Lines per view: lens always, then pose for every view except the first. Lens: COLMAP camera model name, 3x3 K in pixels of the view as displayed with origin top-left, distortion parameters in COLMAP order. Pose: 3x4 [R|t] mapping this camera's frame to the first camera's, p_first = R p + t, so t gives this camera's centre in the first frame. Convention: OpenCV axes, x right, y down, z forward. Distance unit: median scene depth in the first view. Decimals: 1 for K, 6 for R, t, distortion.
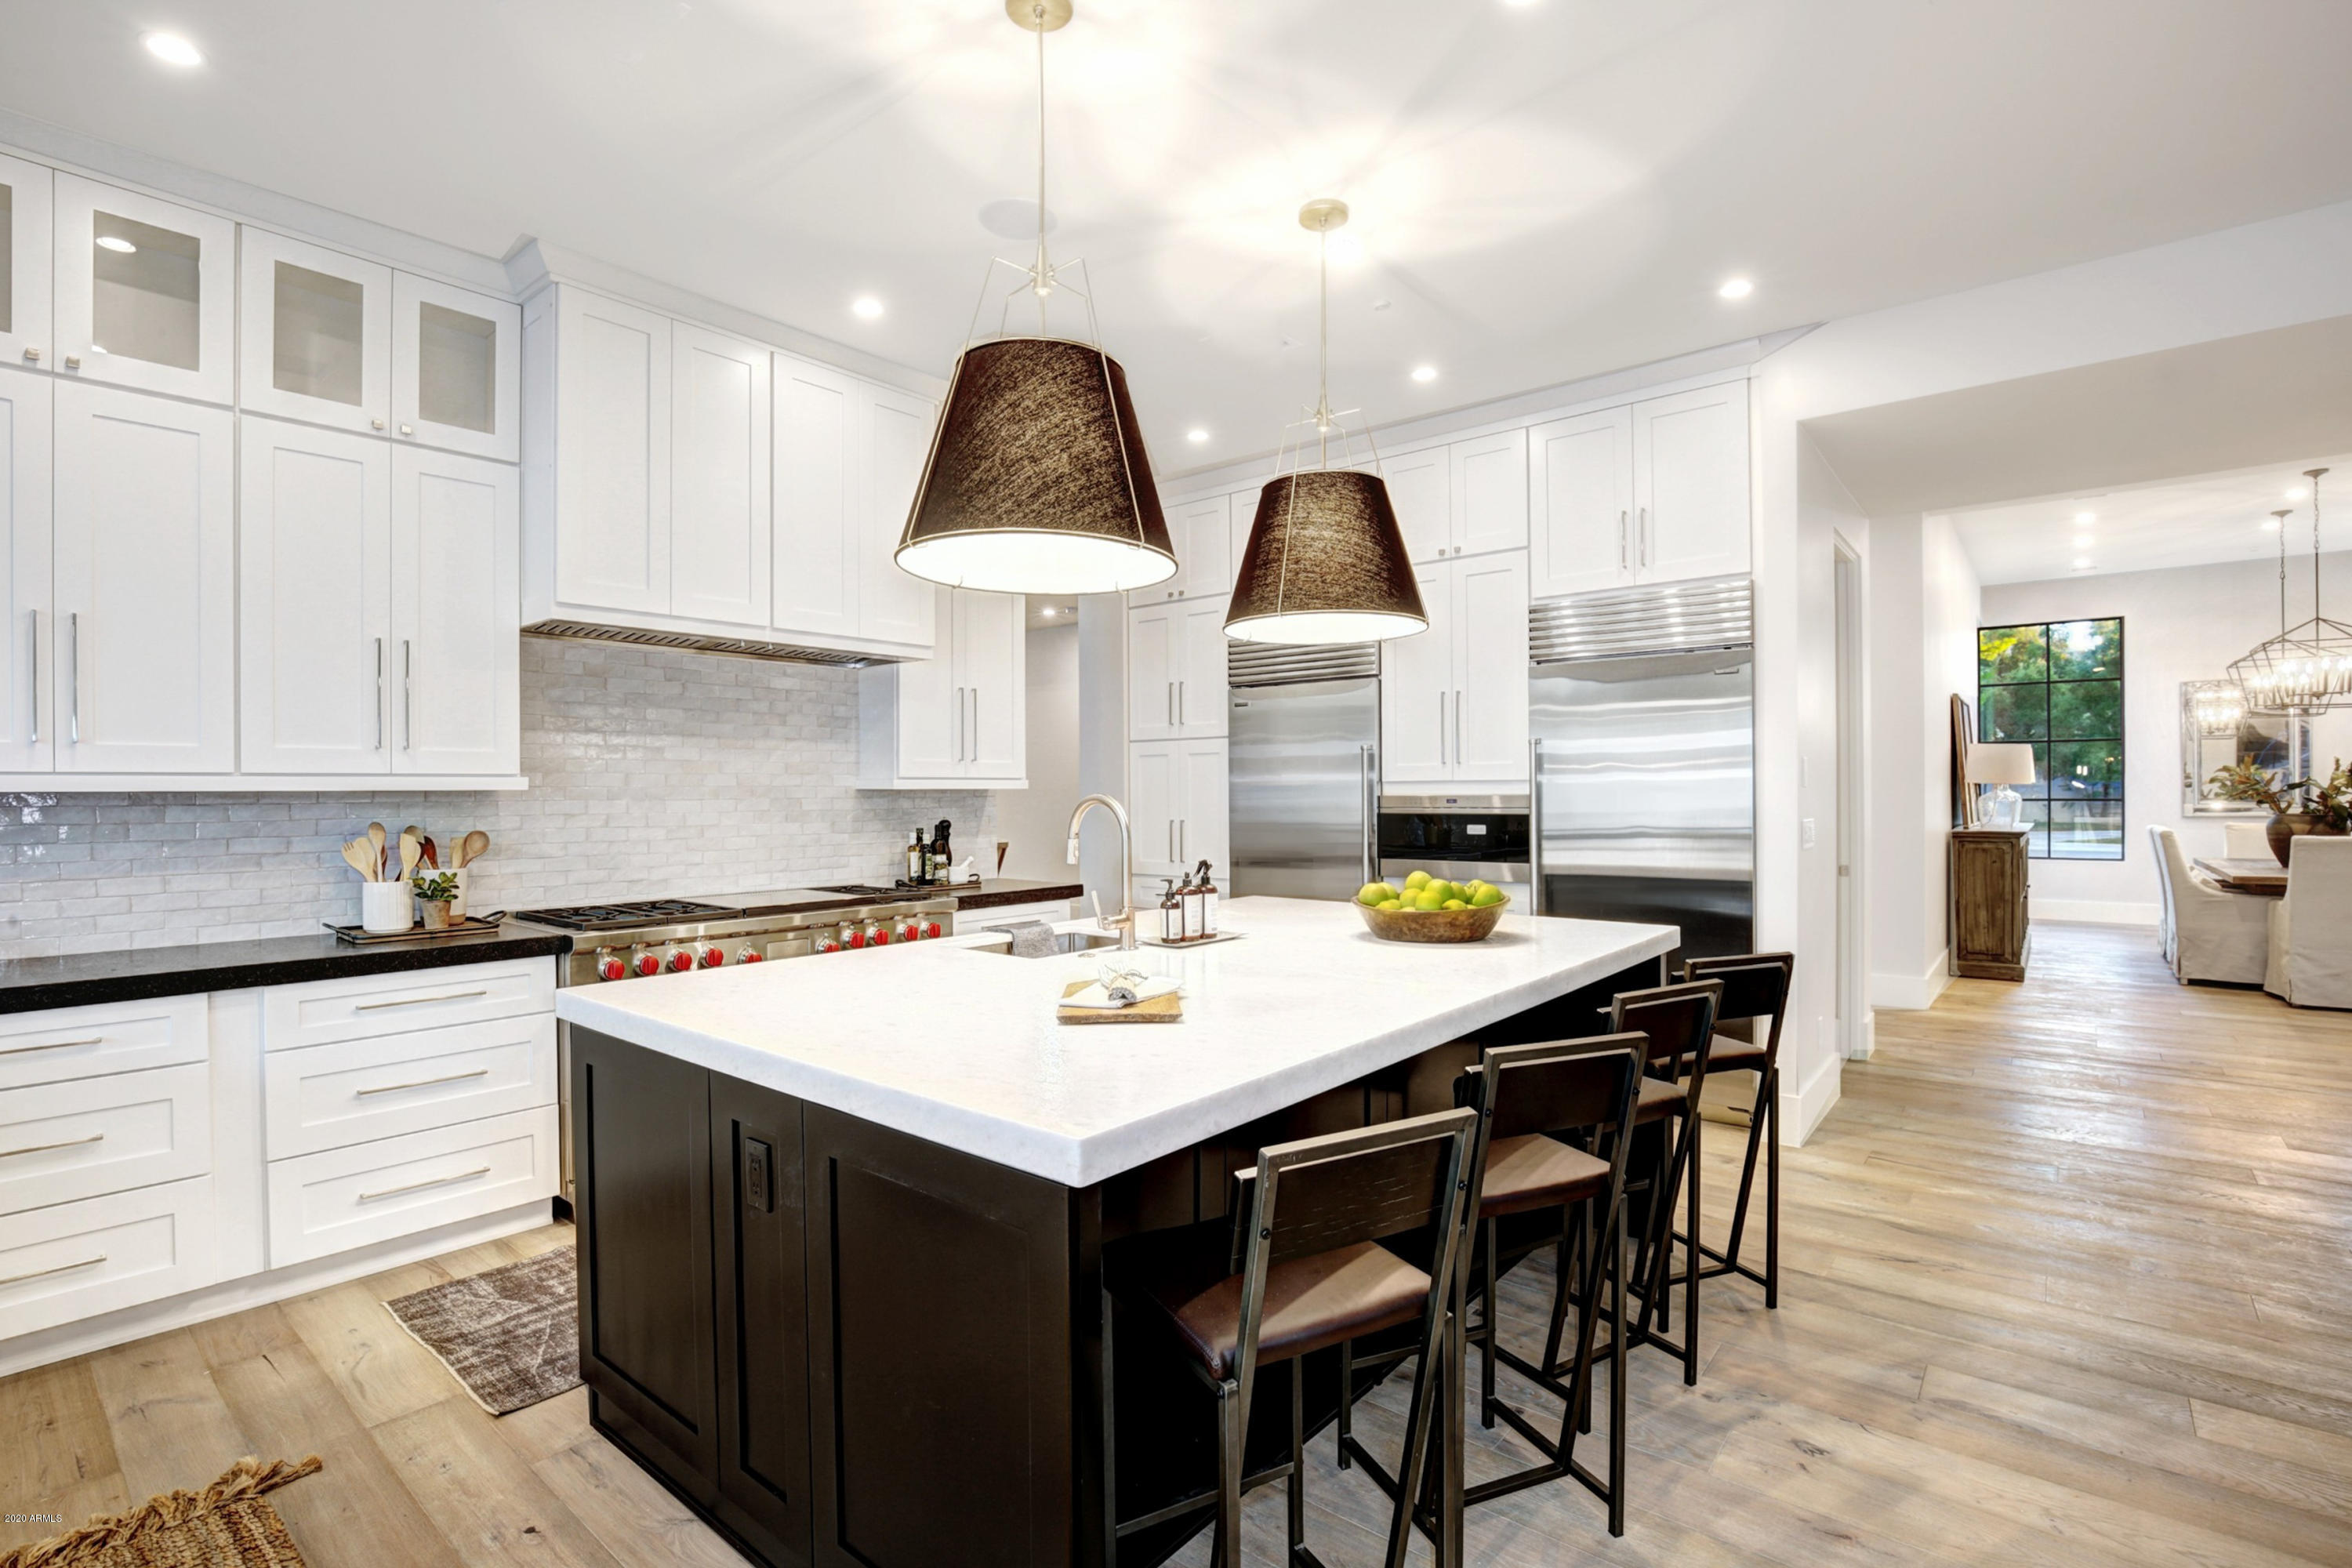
lens RADIAL K [[1110.6, 0, 1181.0], [0, 1110.6, 797.2], [0, 0, 1]] dist [-0.023004, 0.000075]
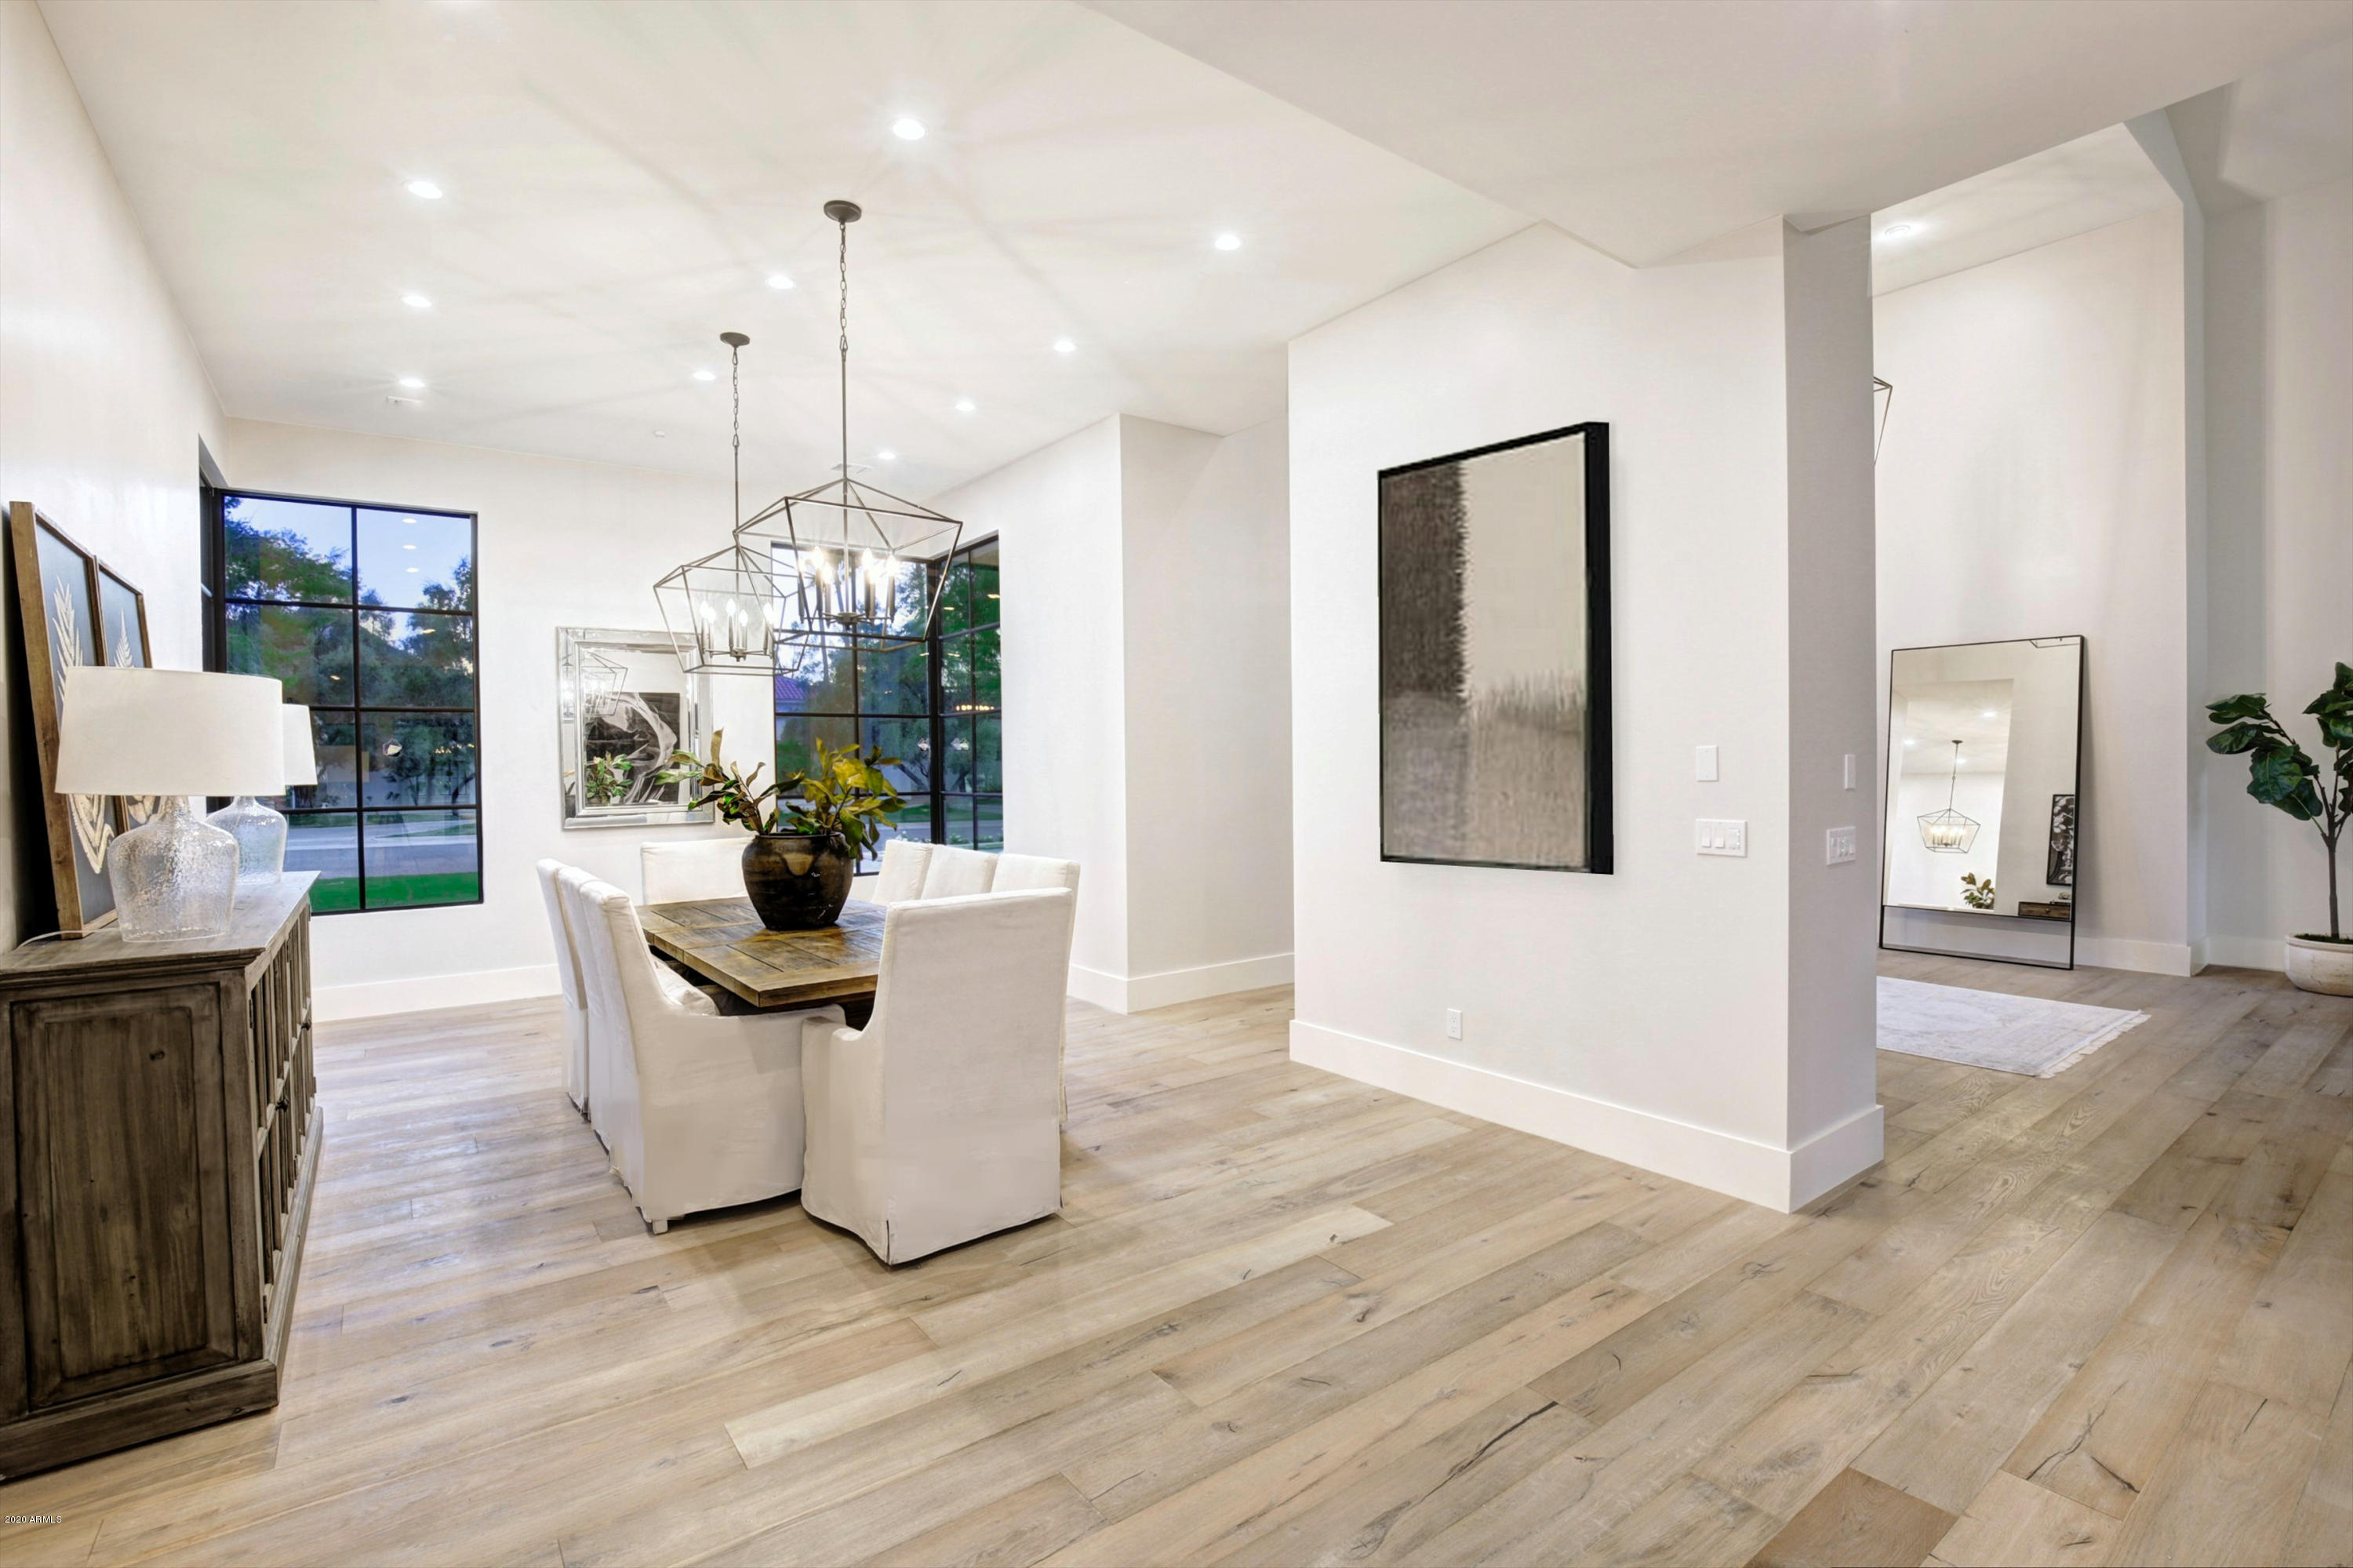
lens RADIAL K [[1086.7, 0, 1184.1], [0, 1086.7, 790.6], [0, 0, 1]] dist [-0.022177, 0.001693]
pose [[0.250975, -0.009623, 0.967946, 0.533769], [0.008945, 0.999931, 0.007622, -0.010813], [-0.967952, 0.006746, 0.251043, 0.659729]]
